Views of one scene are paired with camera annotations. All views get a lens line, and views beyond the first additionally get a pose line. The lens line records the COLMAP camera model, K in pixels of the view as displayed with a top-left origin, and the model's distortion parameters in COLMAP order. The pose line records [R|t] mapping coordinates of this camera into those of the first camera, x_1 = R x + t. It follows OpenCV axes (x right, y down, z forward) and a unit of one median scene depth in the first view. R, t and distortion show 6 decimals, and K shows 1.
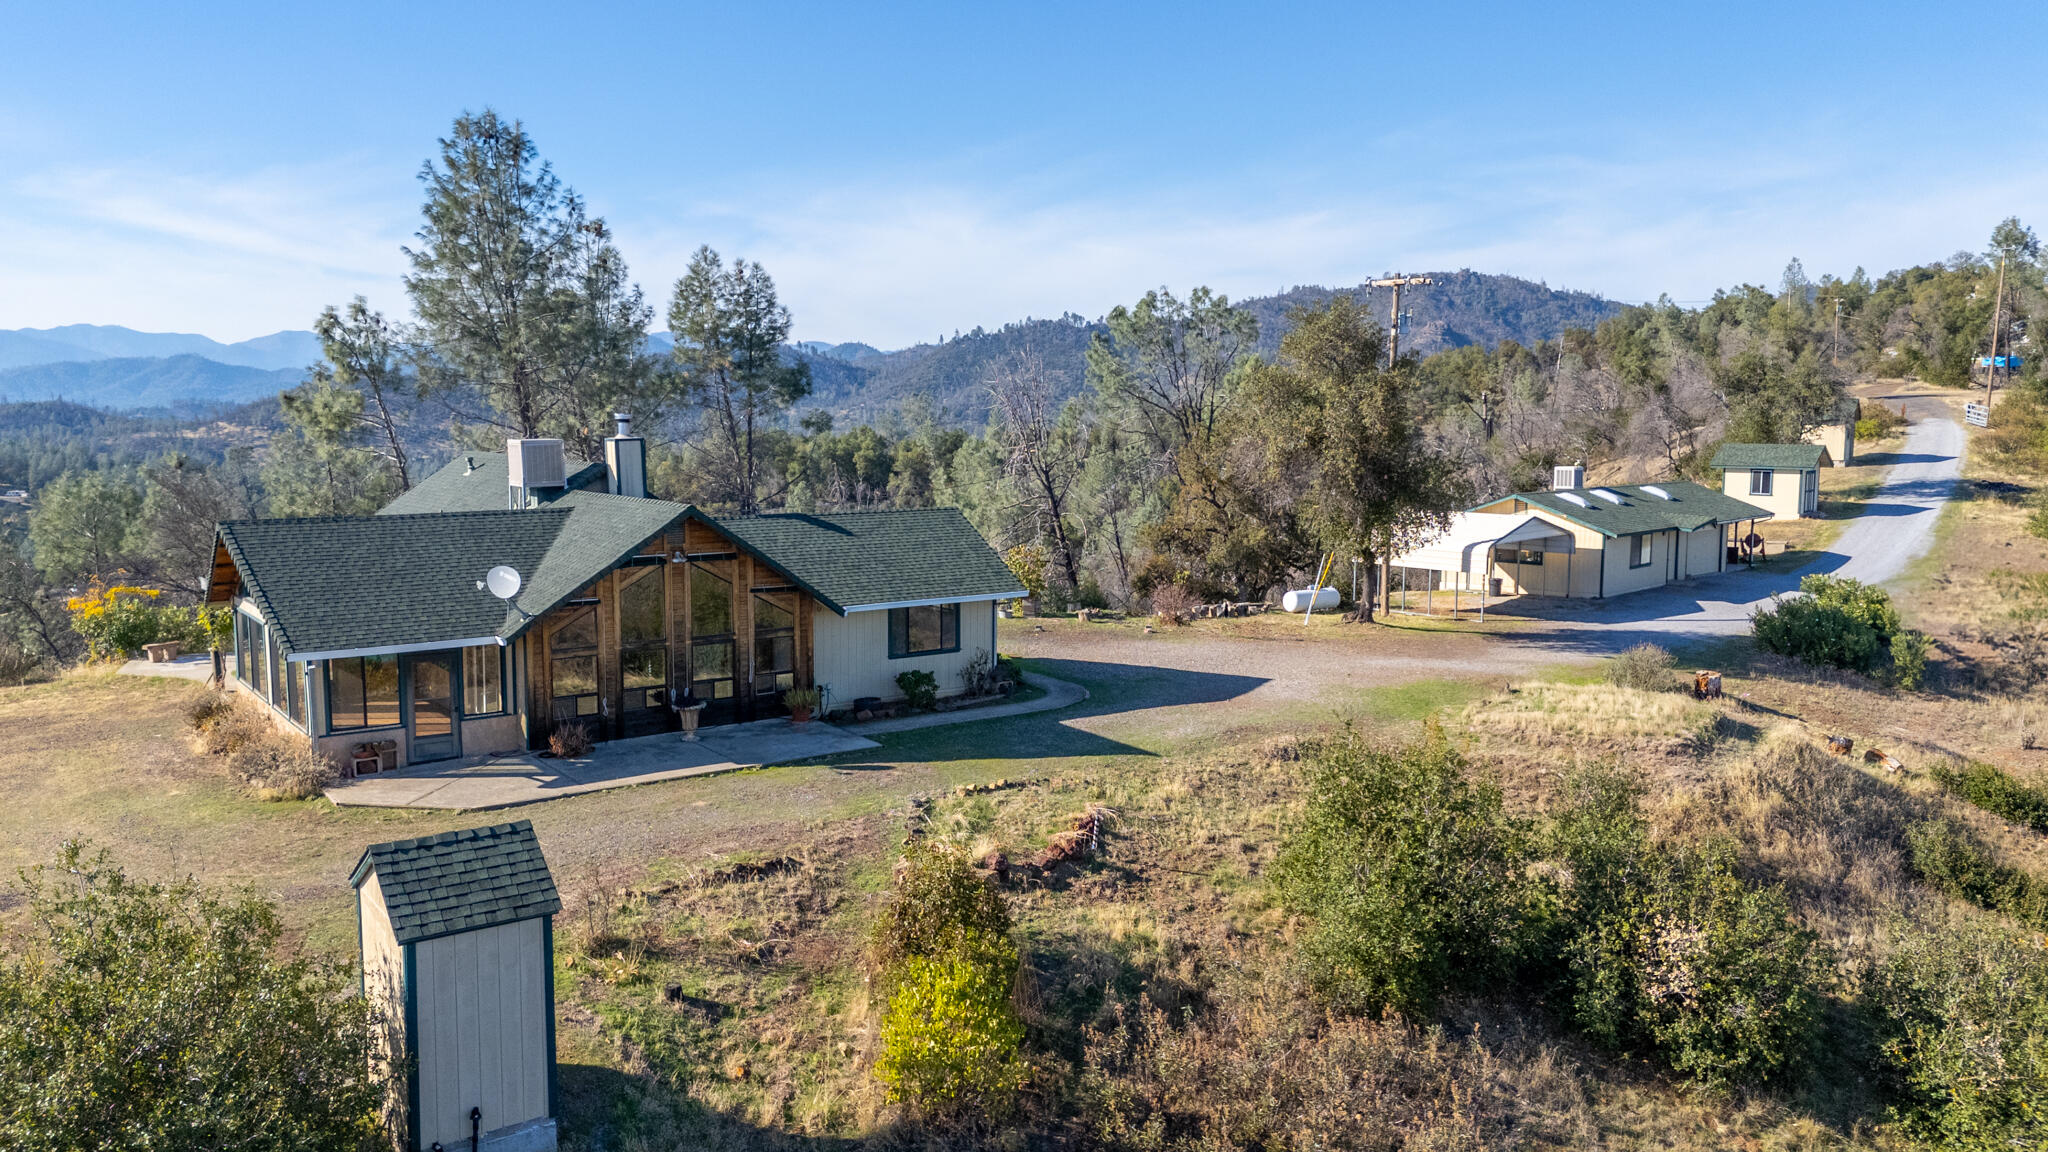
lens RADIAL K [[1506.3, 0, 1035.3], [0, 1506.3, 589.4], [0, 0, 1]] dist [0.065306, -0.055470]
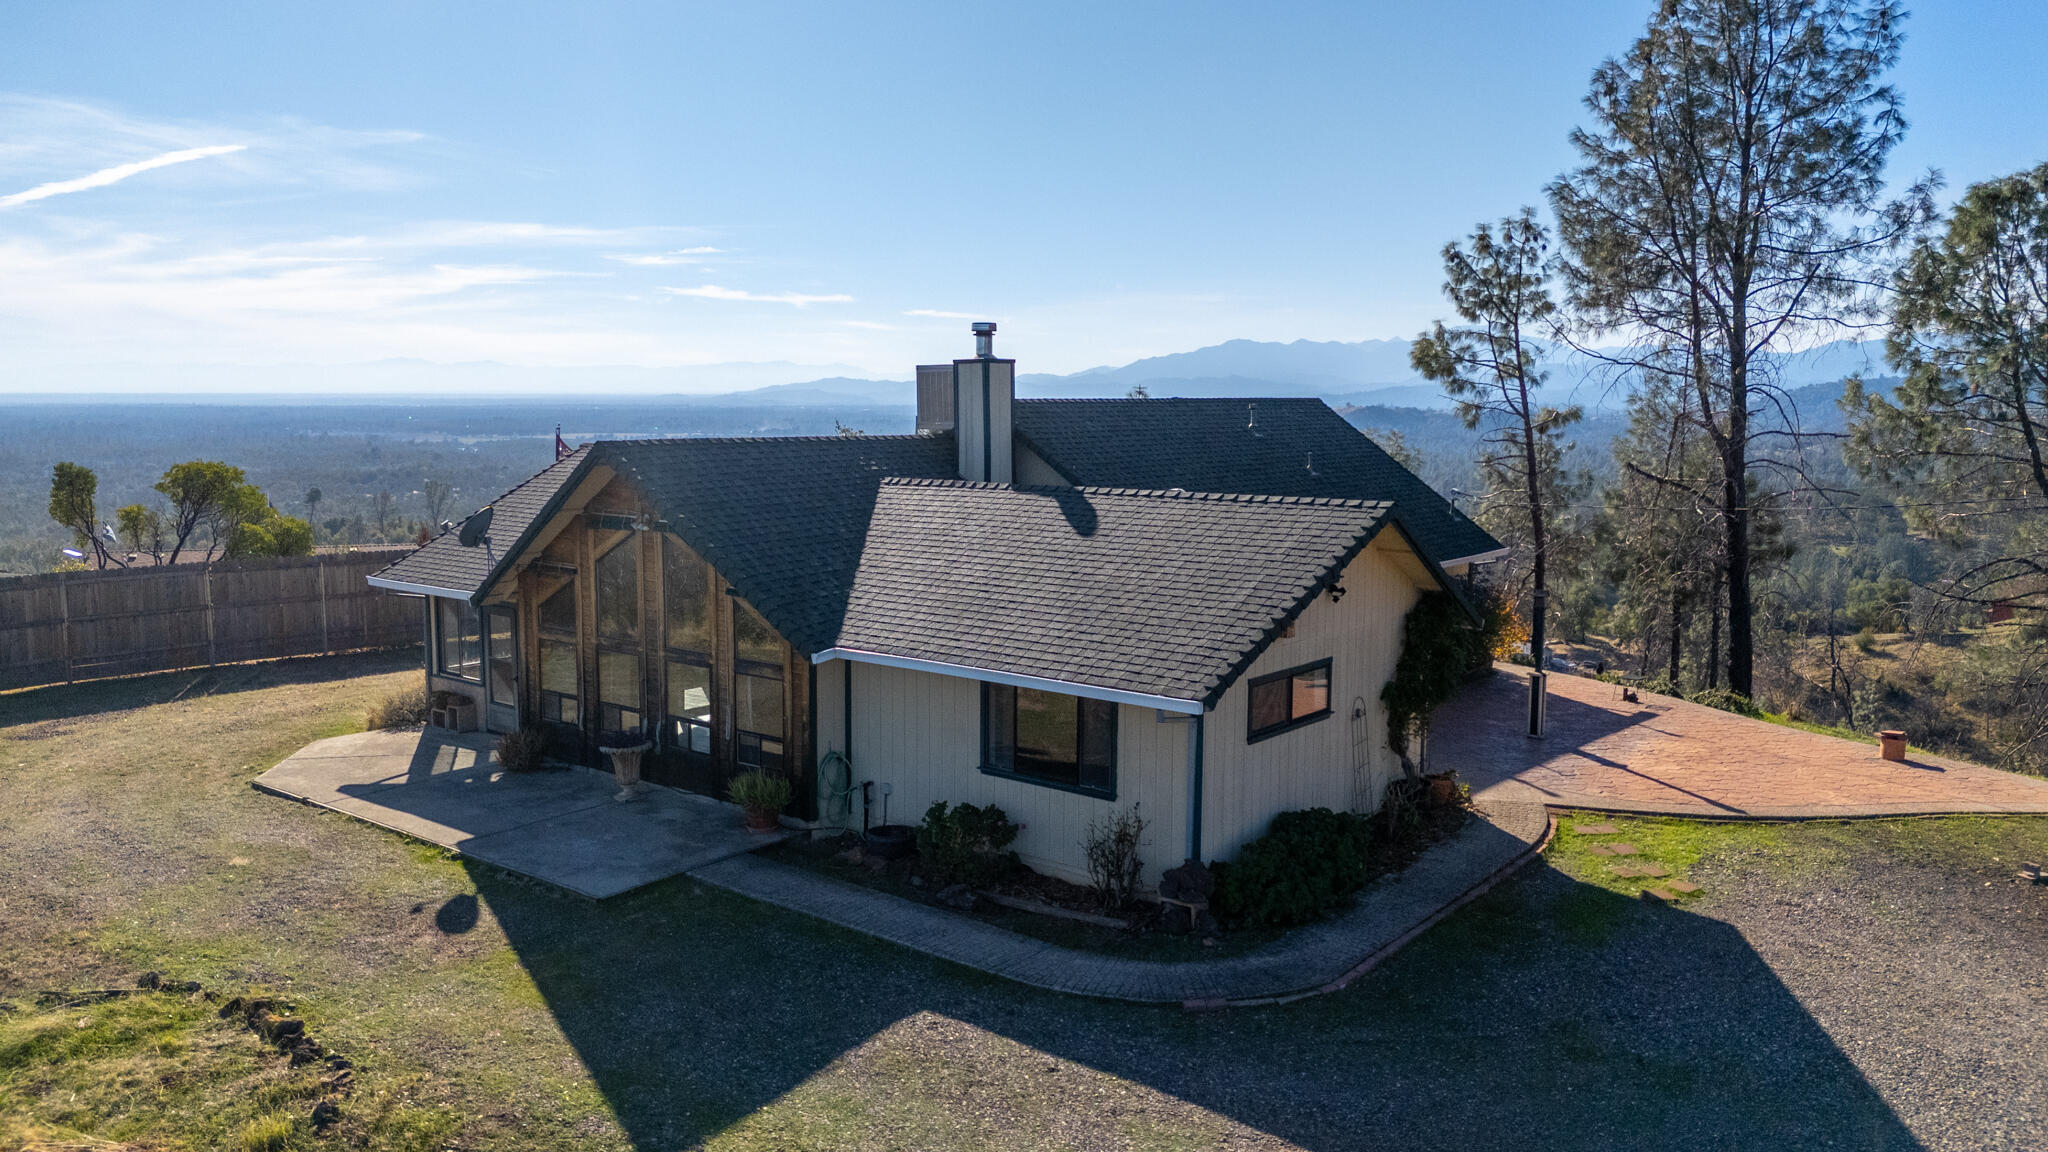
lens RADIAL K [[1506.3, 0, 1025.1], [0, 1506.3, 579.0], [0, 0, 1]] dist [0.065306, -0.055470]
pose [[0.260294, 0.114923, -0.958666, 0.379843], [-0.119764, 0.989066, 0.086049, -0.062918], [0.958073, 0.092416, 0.271212, 0.843938]]
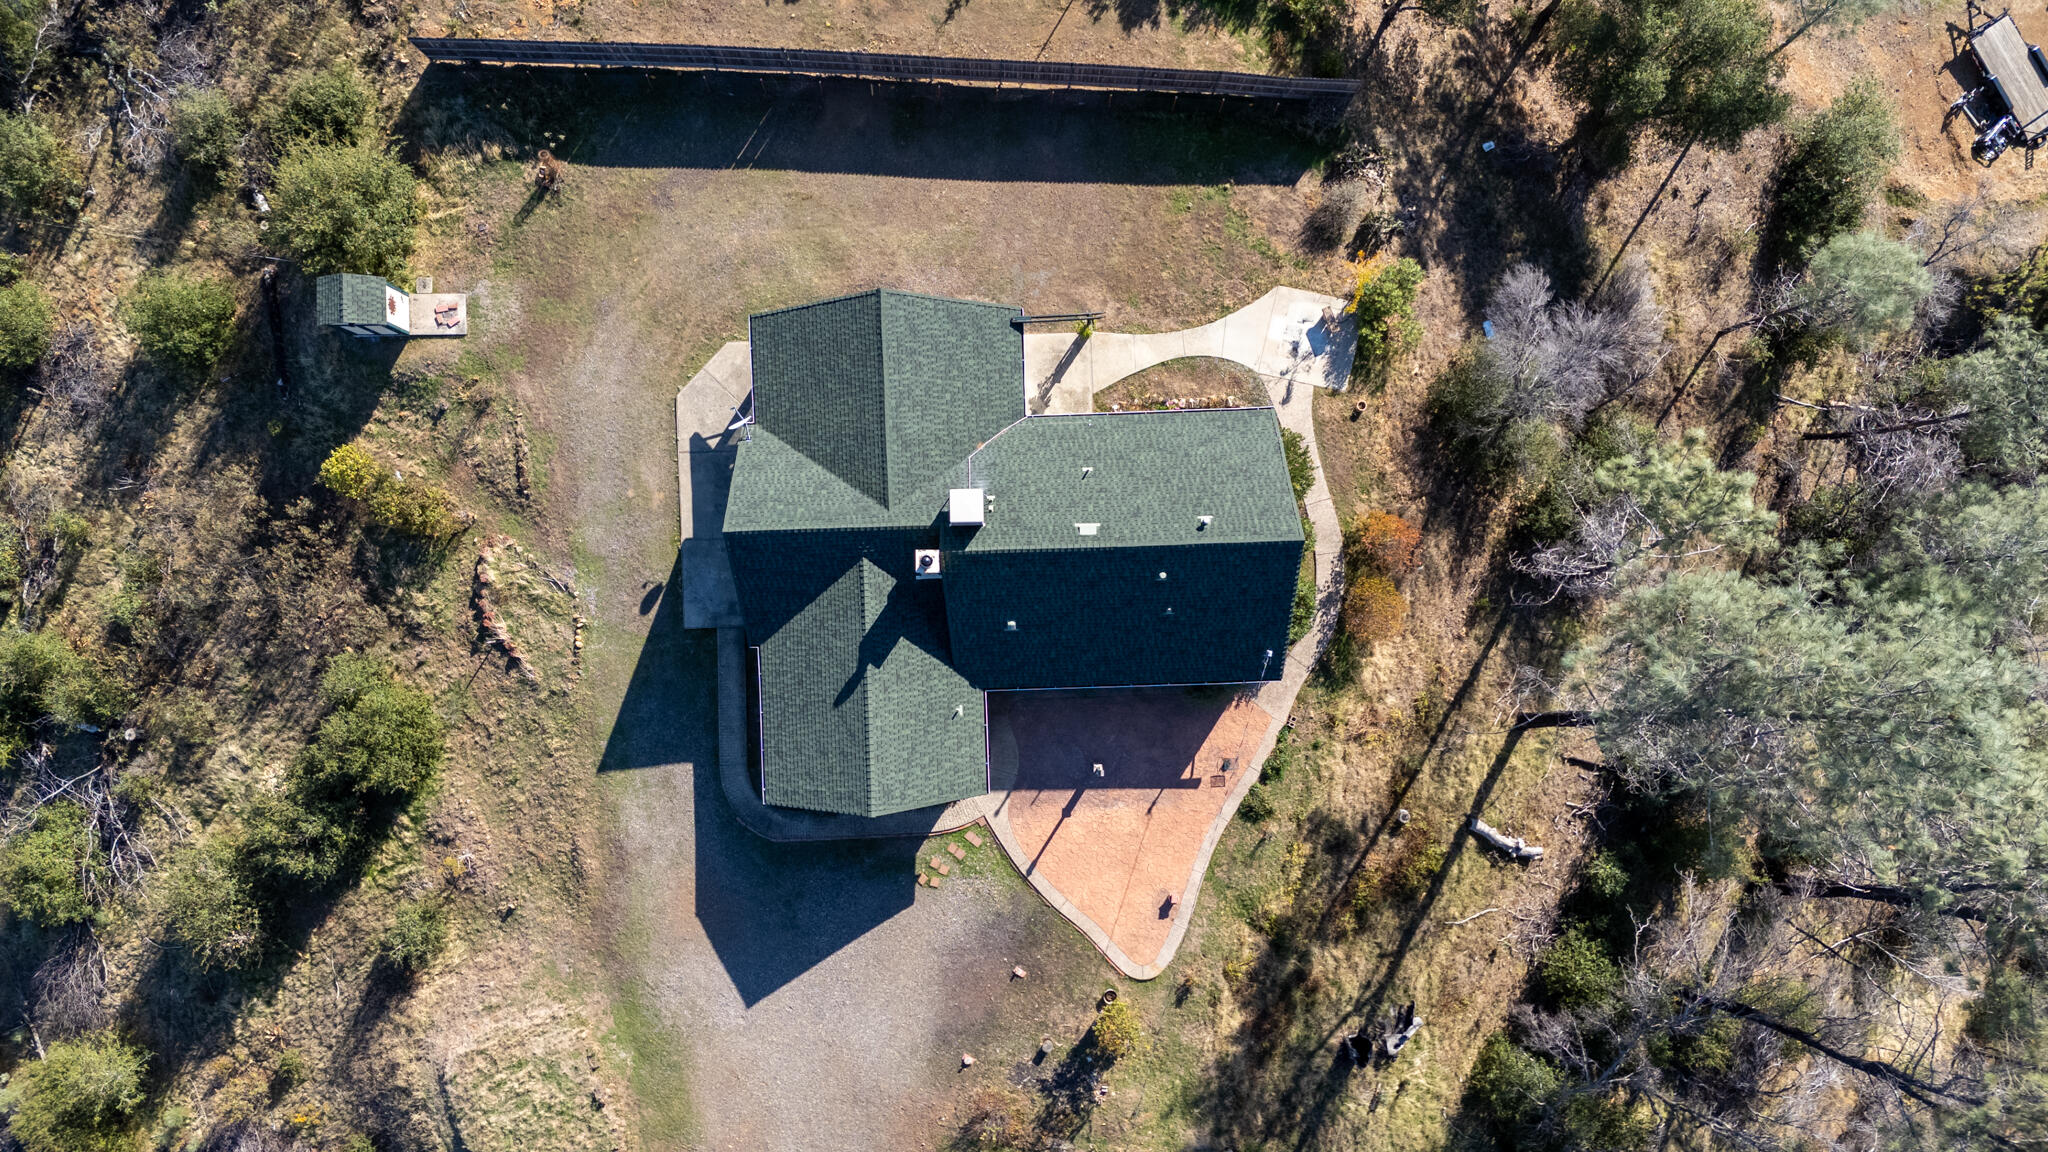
lens RADIAL K [[1506.3, 0, 1018.1], [0, 1506.3, 577.9], [0, 0, 1]] dist [0.065306, -0.055470]
pose [[-0.567891, 0.822923, -0.017244, -0.283221], [-0.113945, -0.057850, 0.991801, -1.377670], [0.815178, 0.565200, 0.126620, 0.904009]]
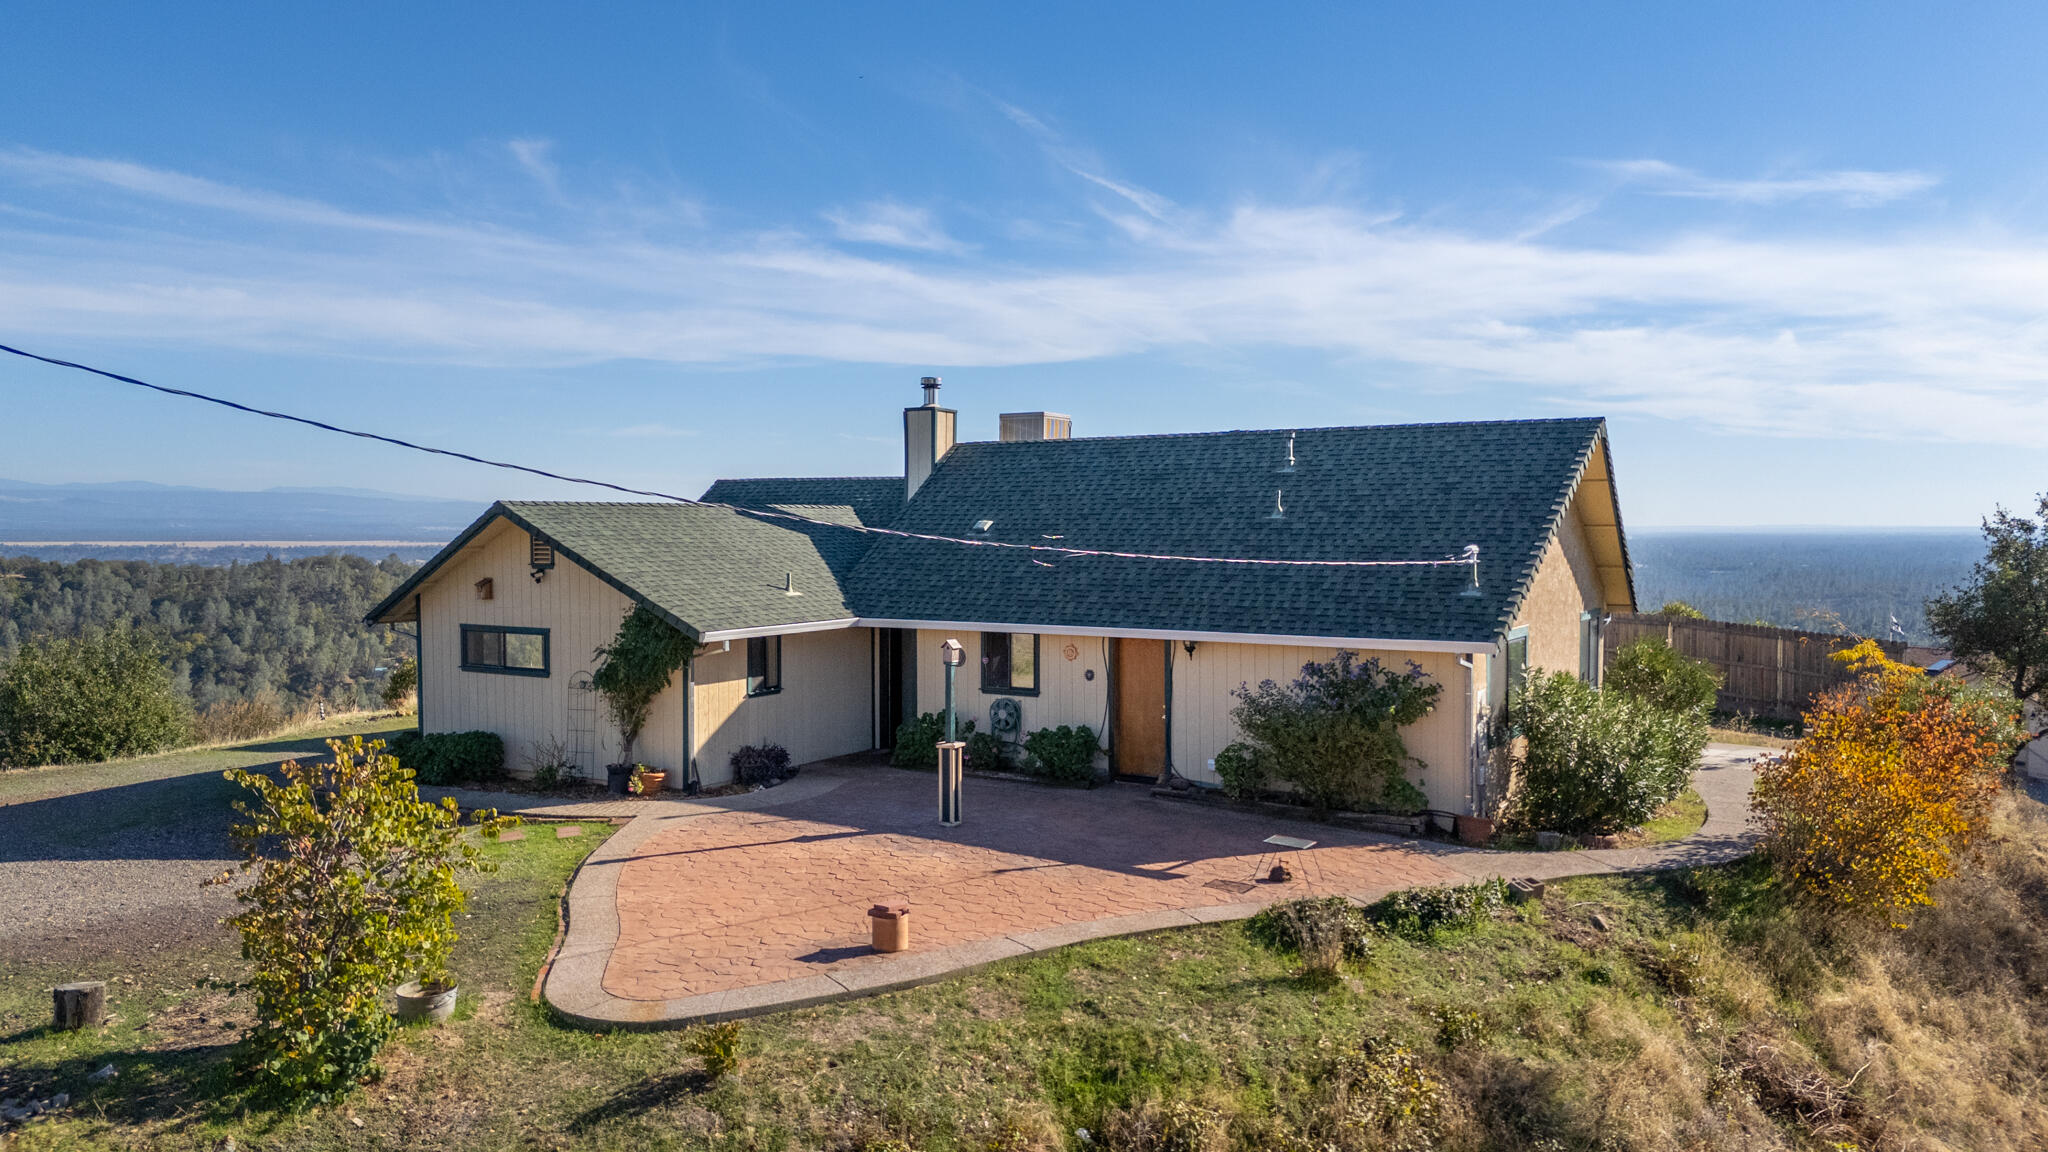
lens RADIAL K [[1506.3, 0, 1017.6], [0, 1506.3, 581.0], [0, 0, 1]] dist [0.065306, -0.055470]
pose [[-0.930670, 0.012759, -0.365637, -0.029296], [-0.045952, 0.987401, 0.151419, -0.131107], [0.362963, 0.157723, -0.918358, 1.738402]]
